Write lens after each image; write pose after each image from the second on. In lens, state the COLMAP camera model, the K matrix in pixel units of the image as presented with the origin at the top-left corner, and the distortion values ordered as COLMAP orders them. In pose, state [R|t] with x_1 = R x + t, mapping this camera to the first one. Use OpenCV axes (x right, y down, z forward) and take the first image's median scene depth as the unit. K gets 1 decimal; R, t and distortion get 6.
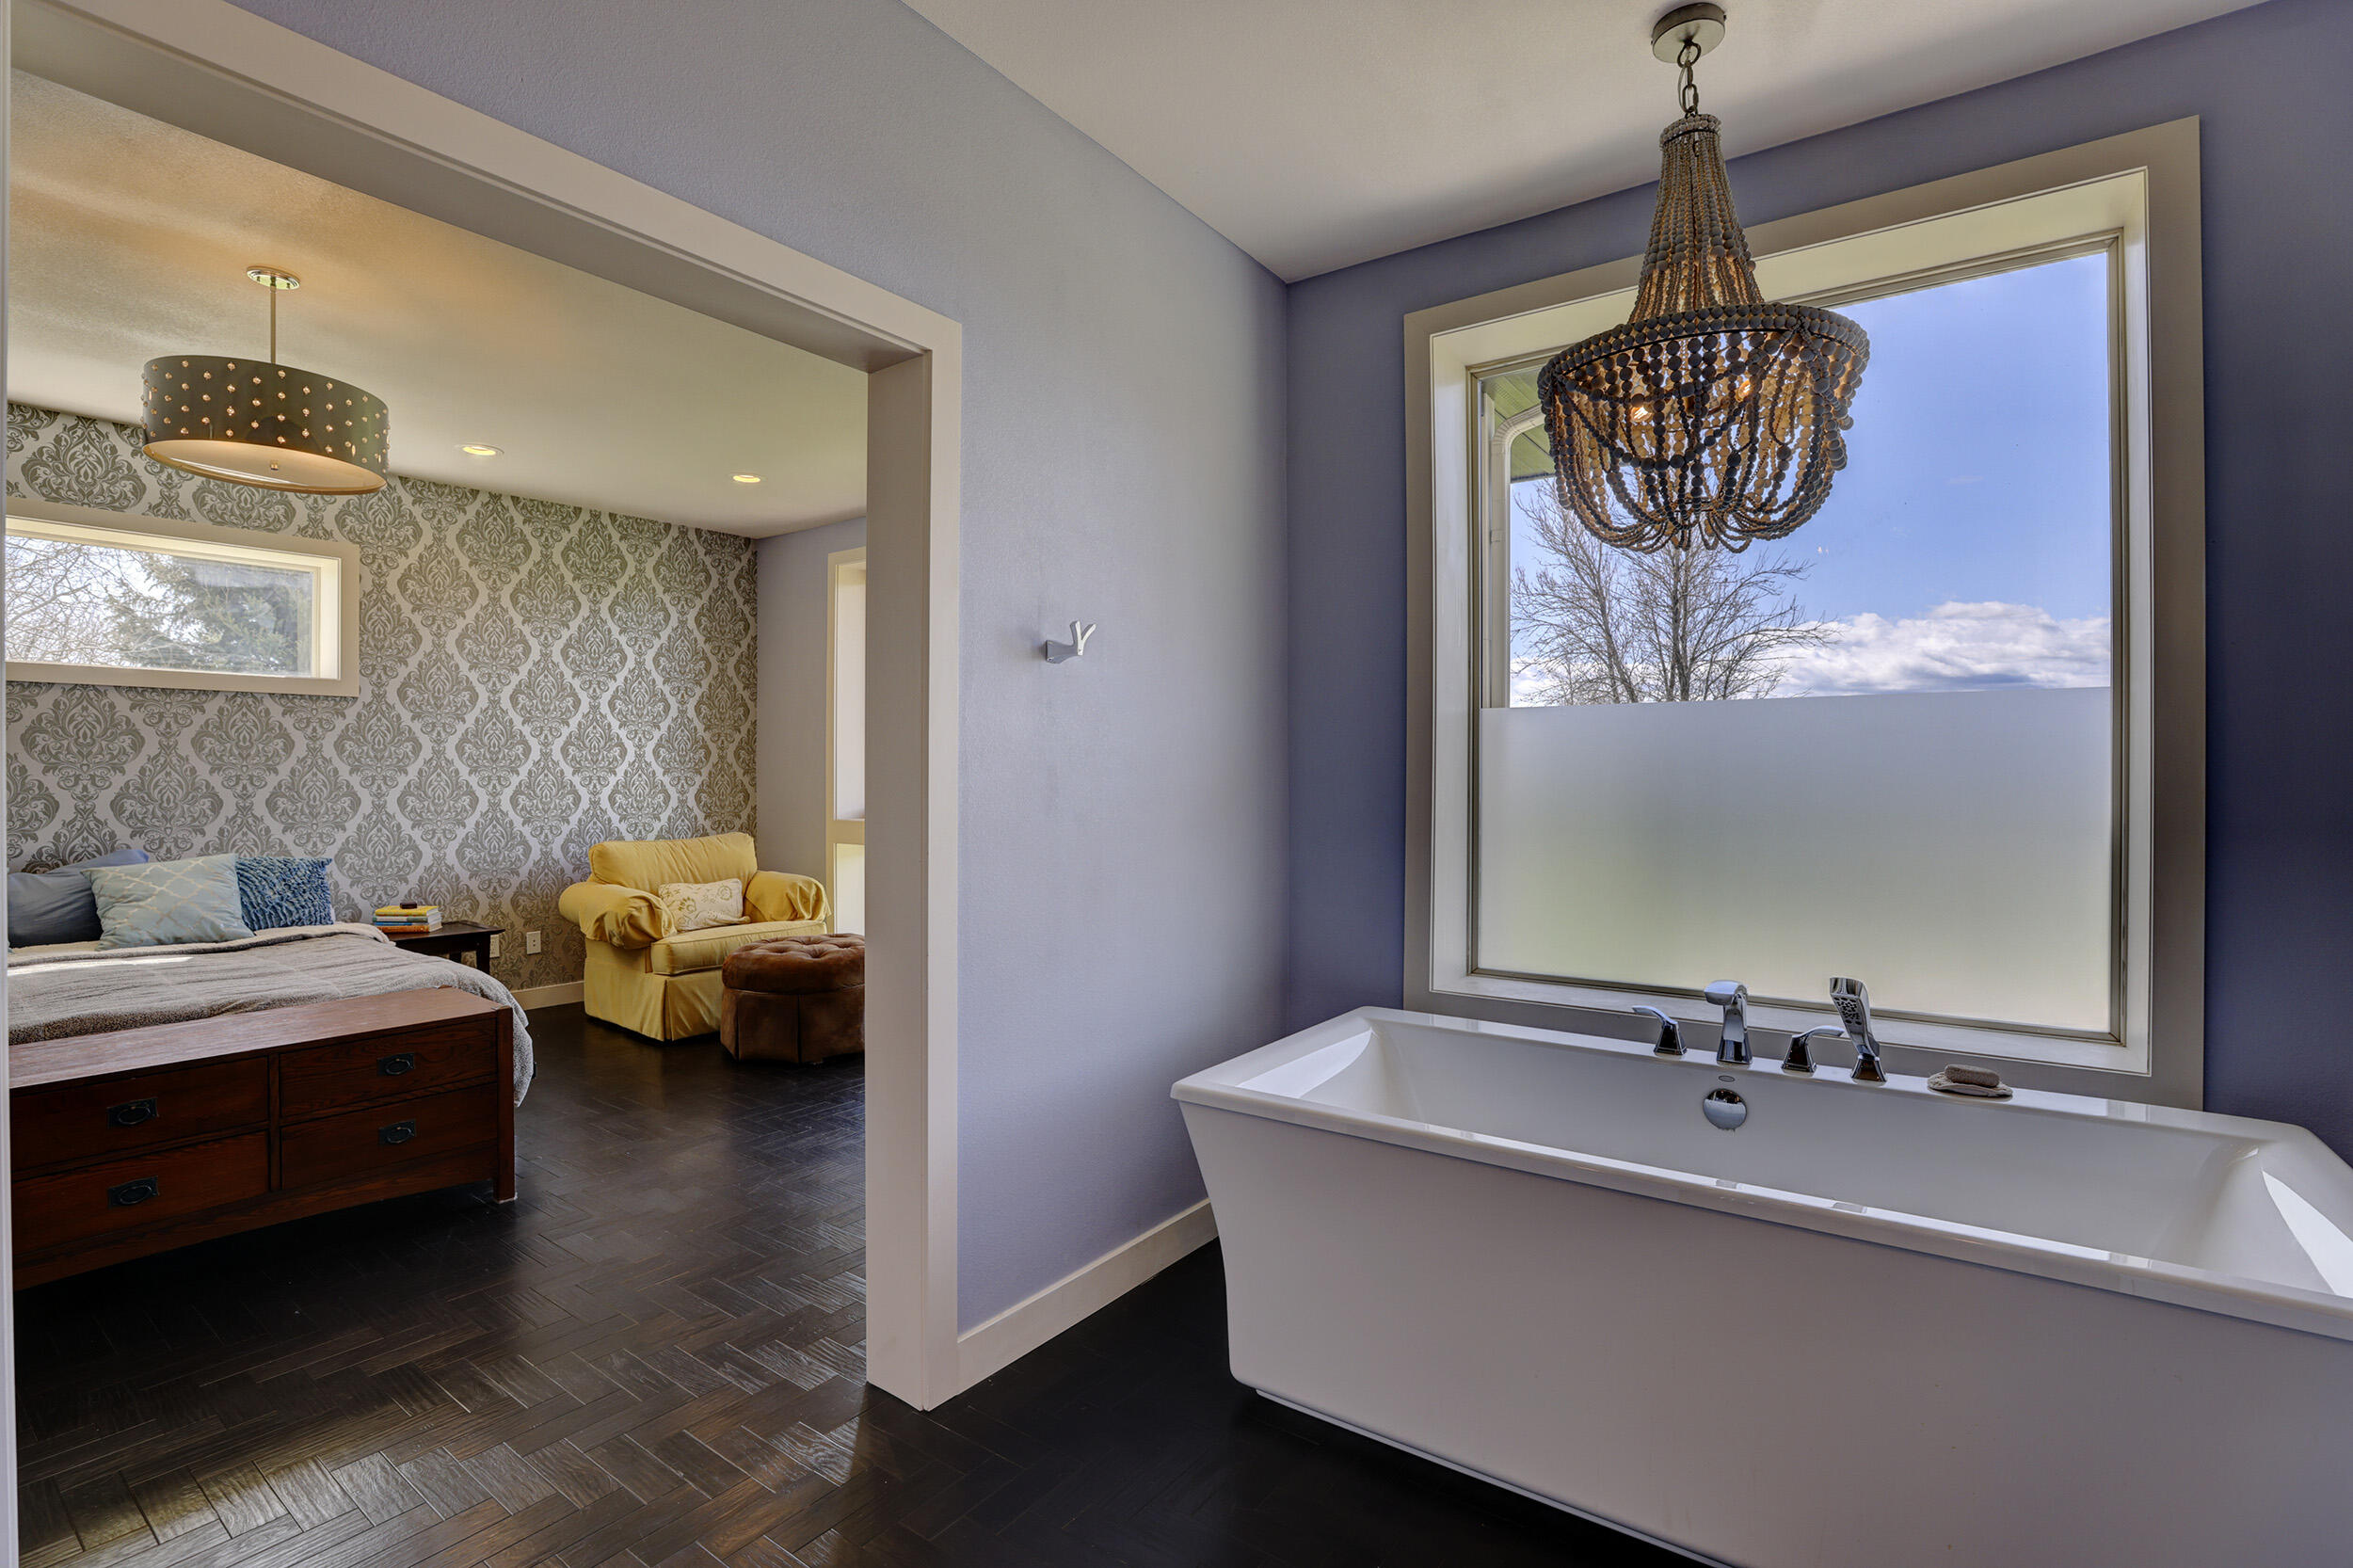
lens RADIAL K [[1075.4, 0, 1162.2], [0, 1075.4, 773.9], [0, 0, 1]] dist [-0.045917, 0.013042]
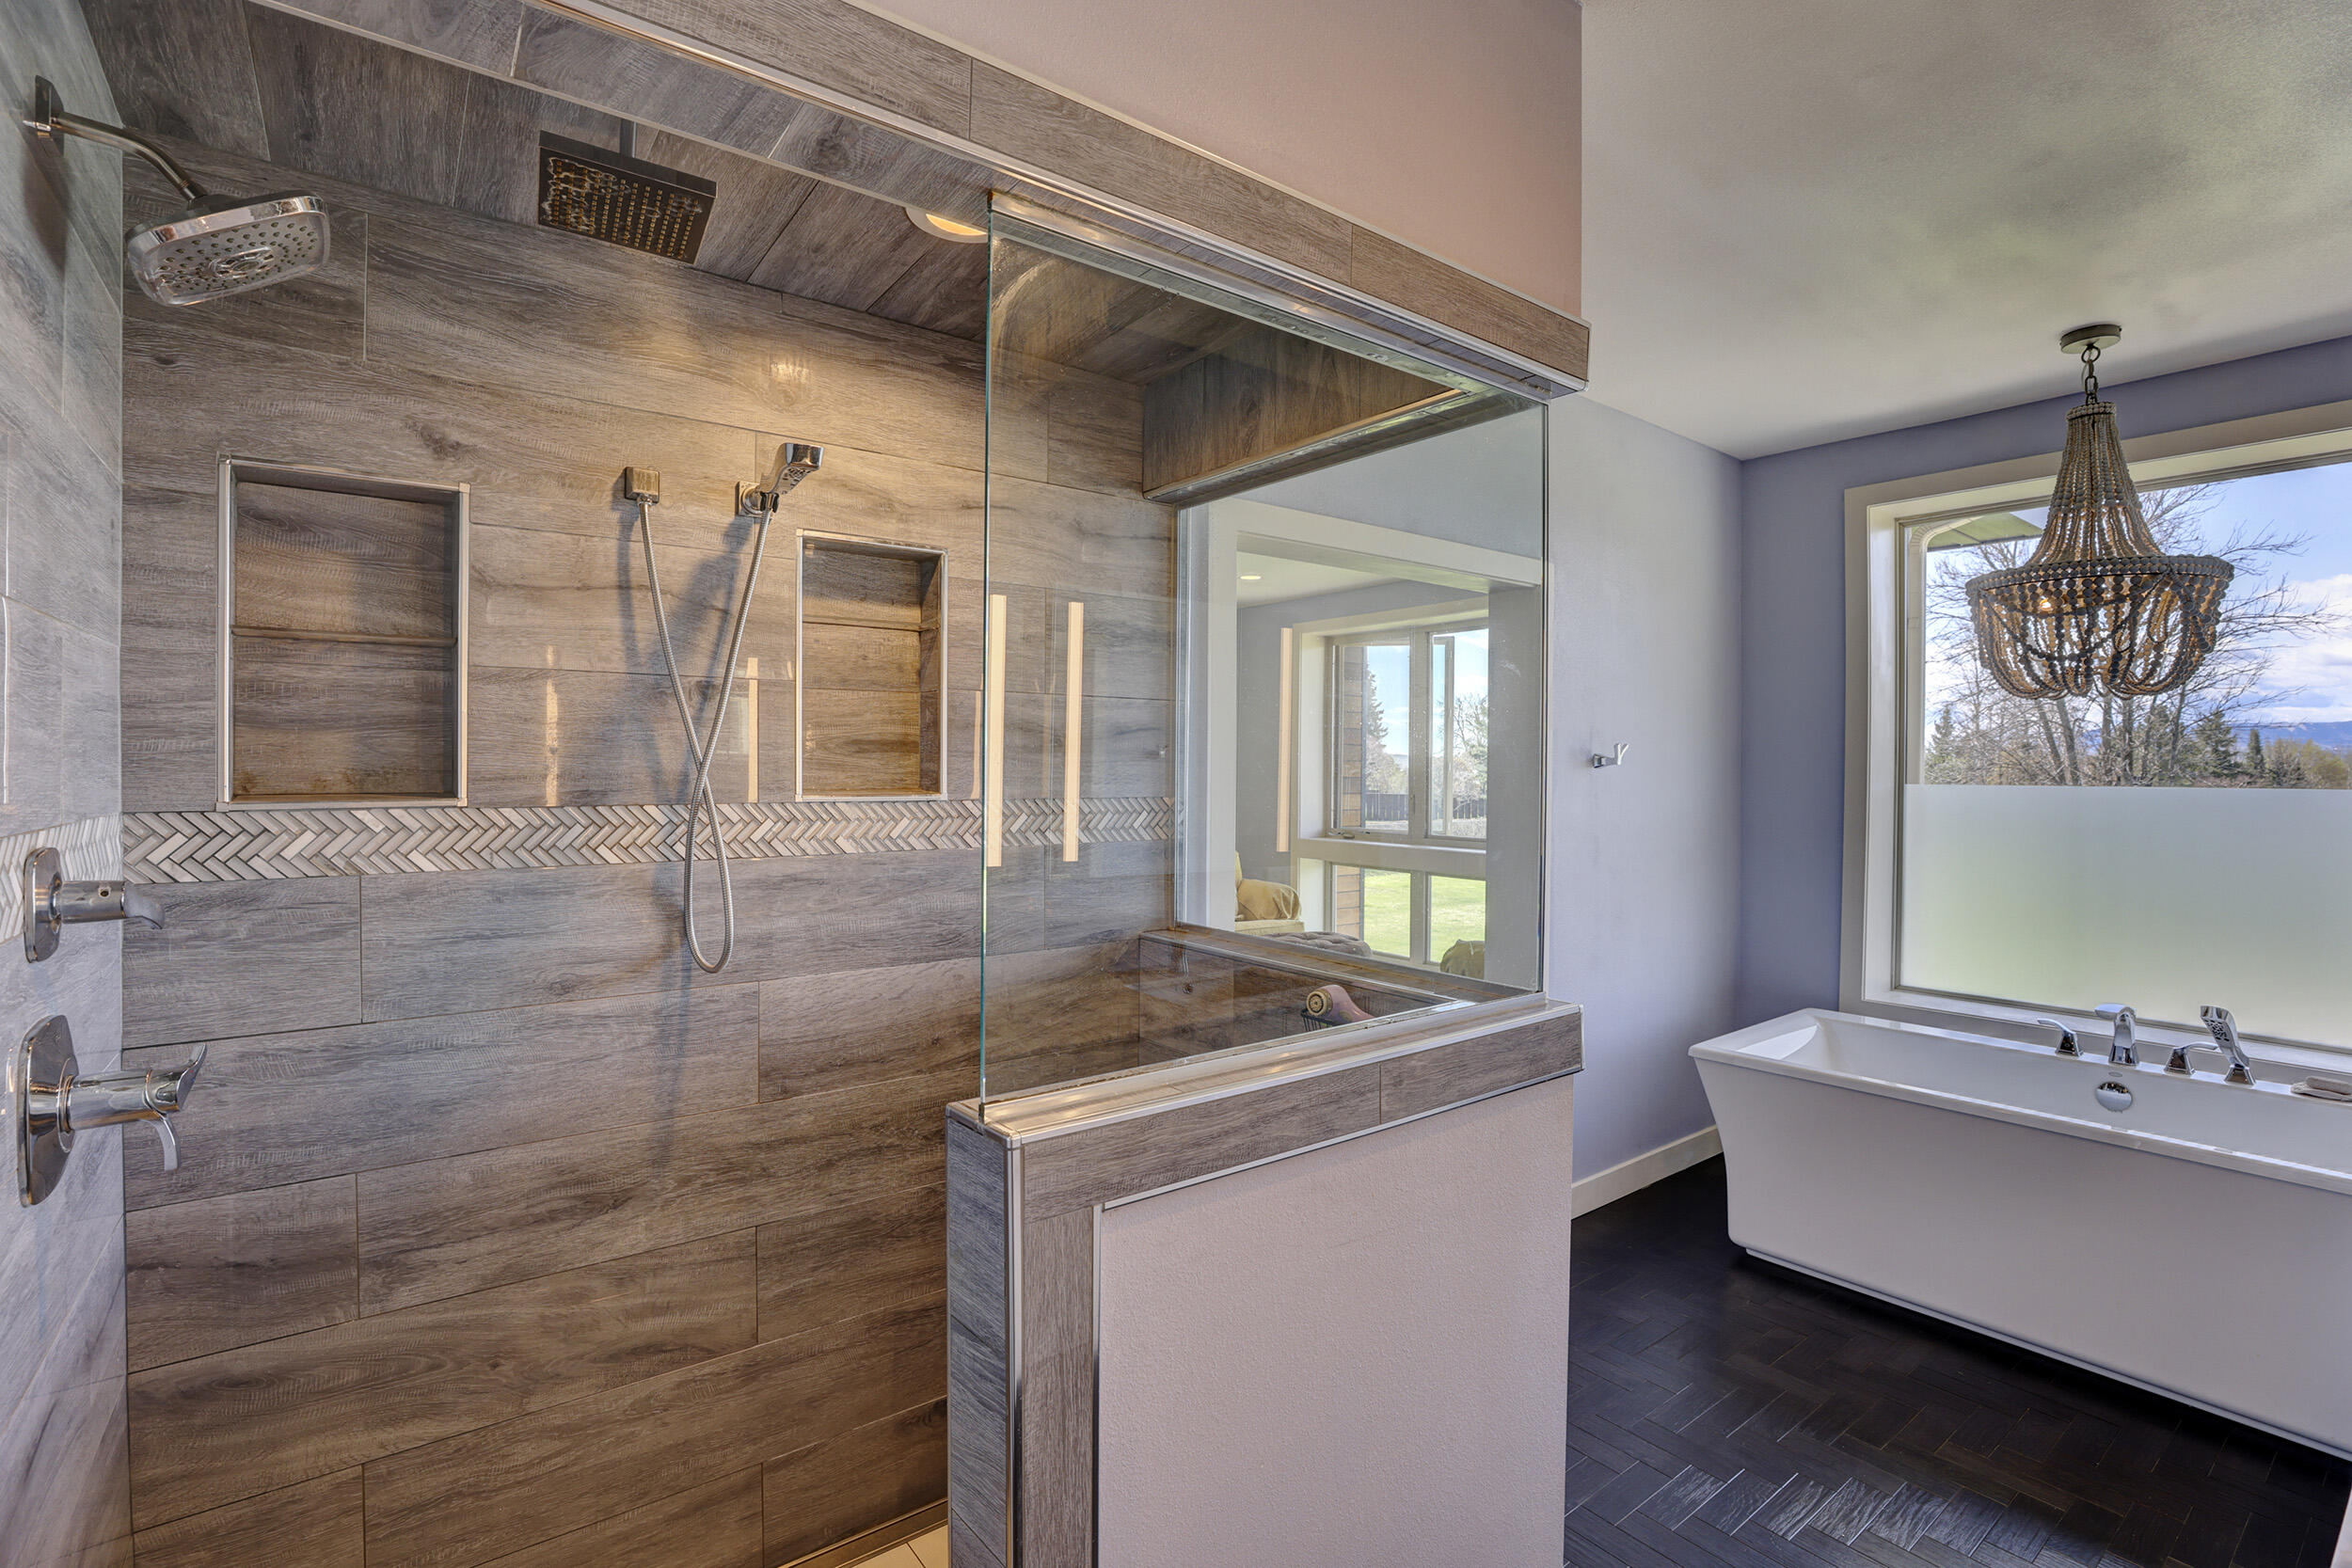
lens RADIAL K [[1074.8, 0, 1161.7], [0, 1074.8, 773.9], [0, 0, 1]] dist [-0.045917, 0.013042]
pose [[0.957294, 0.007150, -0.289027, -0.267070], [-0.005999, 0.999970, 0.004868, -0.103196], [0.289053, -0.002927, 0.957309, -0.655895]]
